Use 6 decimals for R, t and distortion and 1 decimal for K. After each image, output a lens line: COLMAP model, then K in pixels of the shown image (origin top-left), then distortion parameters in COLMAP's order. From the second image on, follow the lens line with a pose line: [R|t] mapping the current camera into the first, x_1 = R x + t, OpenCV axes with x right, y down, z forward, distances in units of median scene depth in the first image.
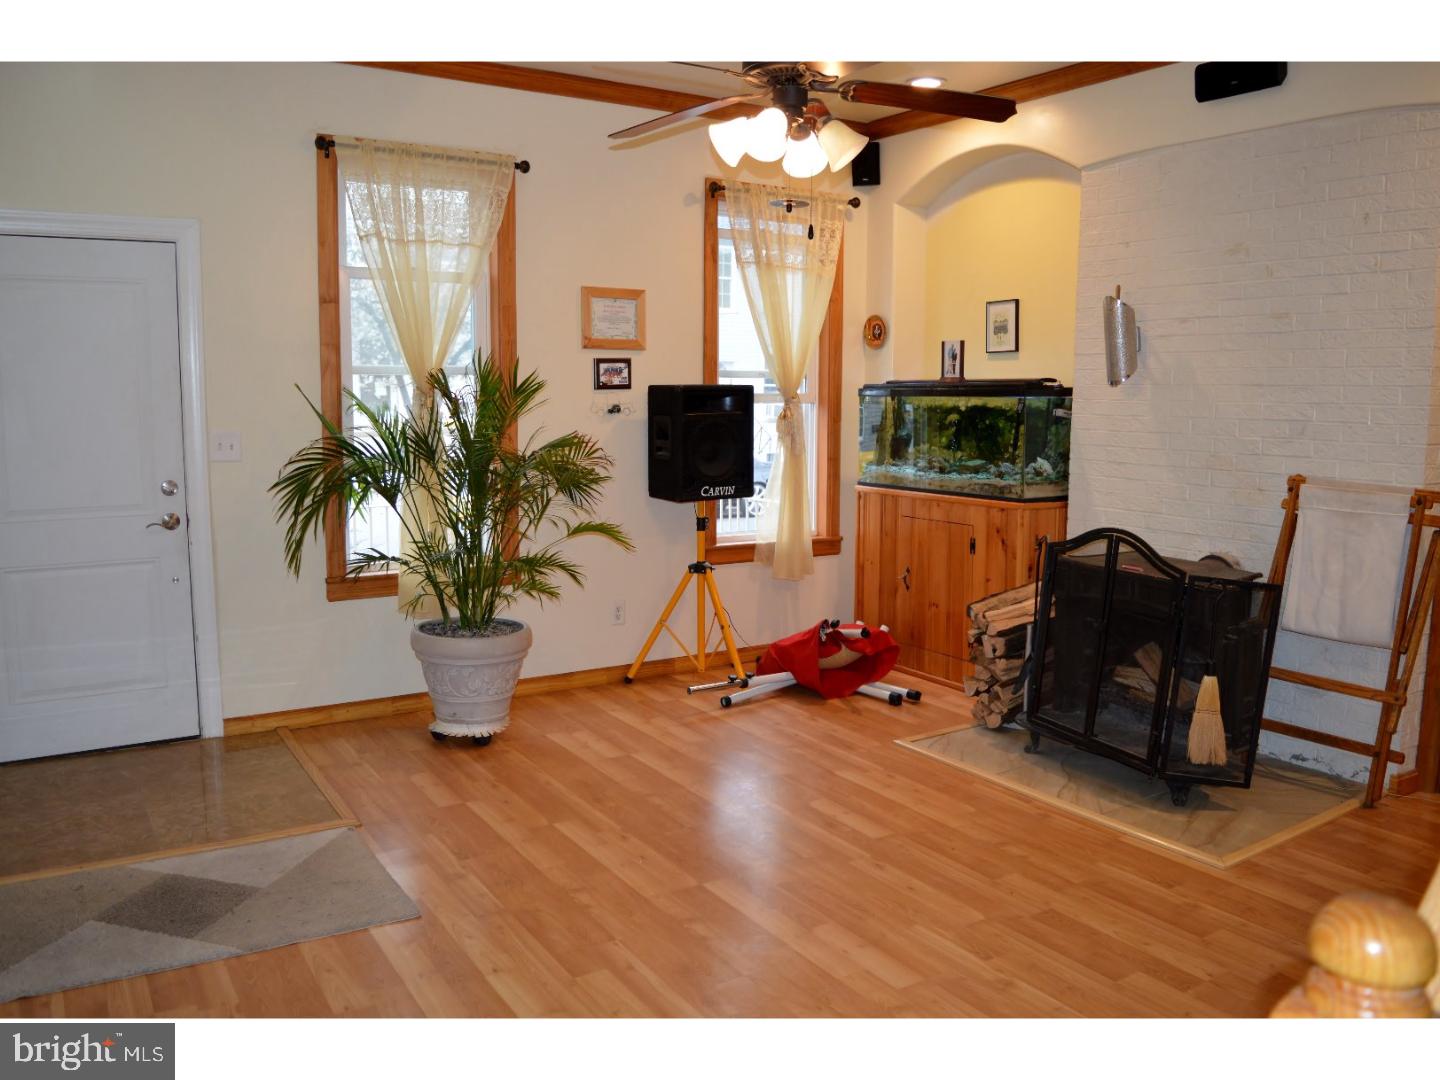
lens RADIAL K [[1141.1, 0, 725.3], [0, 1141.1, 539.9], [0, 0, 1]] dist [-0.090990, 0.016481]
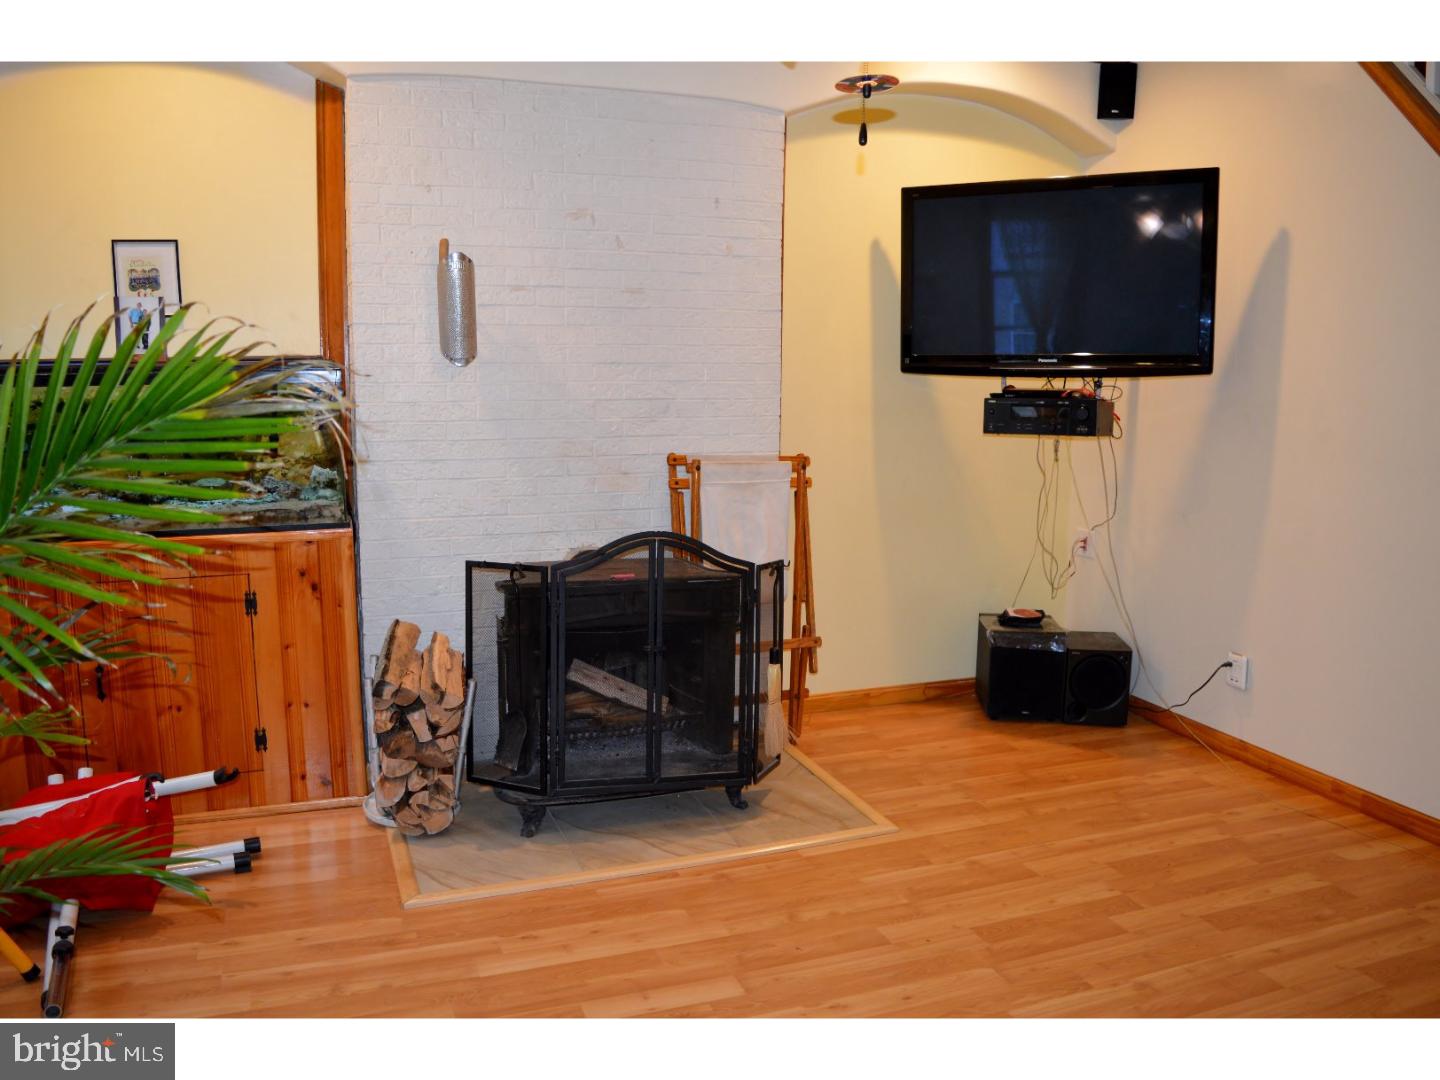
lens RADIAL K [[1141.1, 0, 722.4], [0, 1141.1, 541.1], [0, 0, 1]] dist [-0.090990, 0.016481]
pose [[0.206619, -0.146618, 0.967374, -0.458698], [0.124874, 0.984575, 0.122553, -0.097918], [-0.970420, 0.095478, 0.221740, 0.718952]]
